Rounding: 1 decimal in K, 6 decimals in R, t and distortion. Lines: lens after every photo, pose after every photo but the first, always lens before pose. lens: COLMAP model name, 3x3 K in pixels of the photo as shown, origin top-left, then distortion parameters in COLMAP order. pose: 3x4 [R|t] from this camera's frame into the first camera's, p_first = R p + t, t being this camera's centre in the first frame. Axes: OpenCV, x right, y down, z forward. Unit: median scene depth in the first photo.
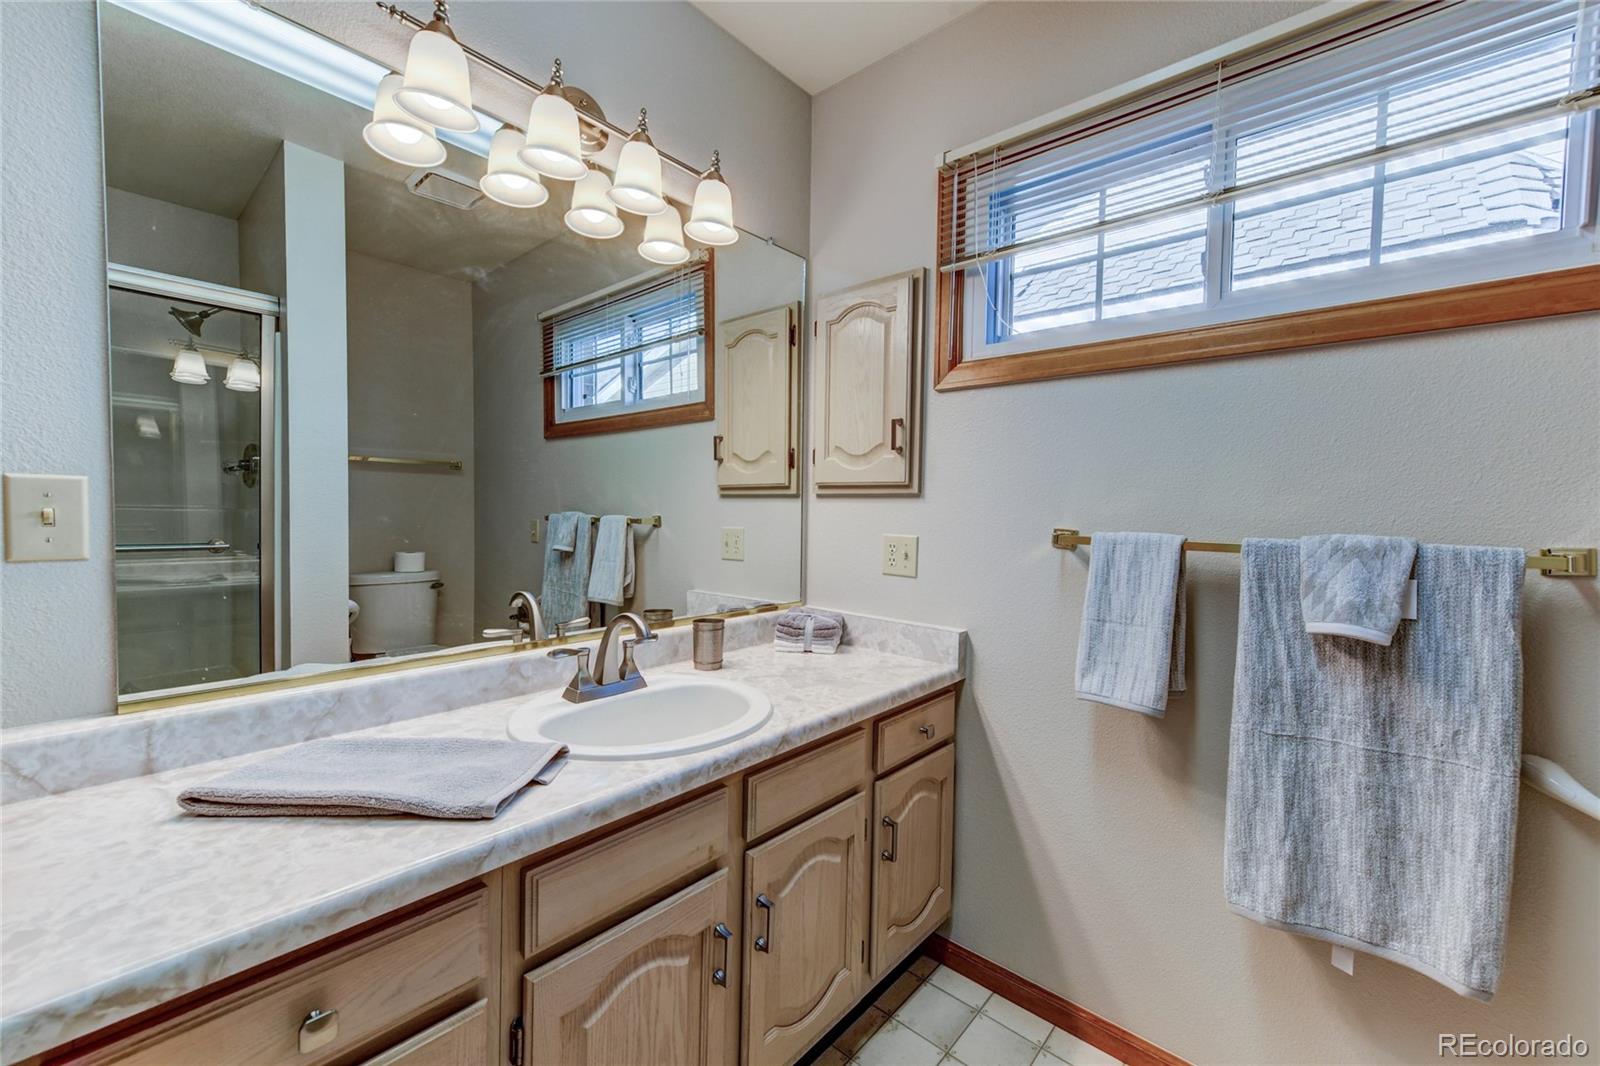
lens RADIAL K [[636.2, 0, 804.5], [0, 636.2, 514.4], [0, 0, 1]] dist [0.006947, 0.000055]
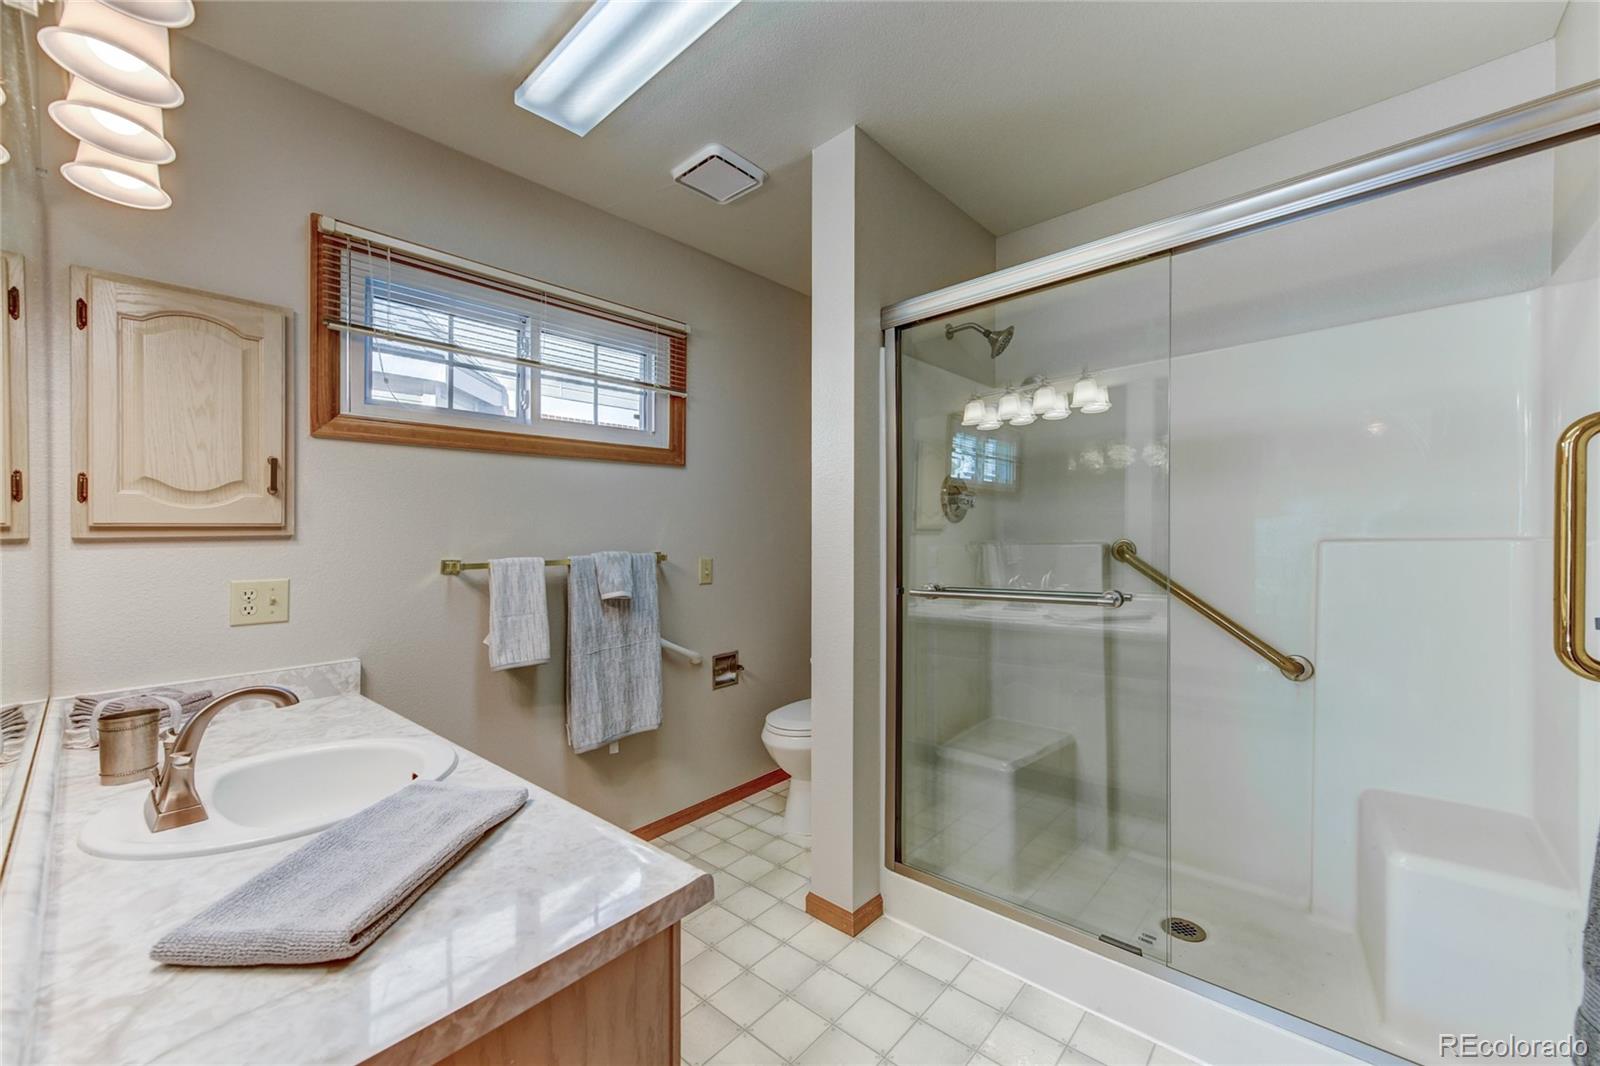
lens RADIAL K [[636.2, 0, 799.9], [0, 636.2, 536.6], [0, 0, 1]] dist [0.006947, 0.000055]
pose [[0.015935, -0.016401, 0.999738, -1.163805], [0.035141, 0.999257, 0.015833, -0.027798], [-0.999255, 0.034880, 0.016500, 0.285598]]
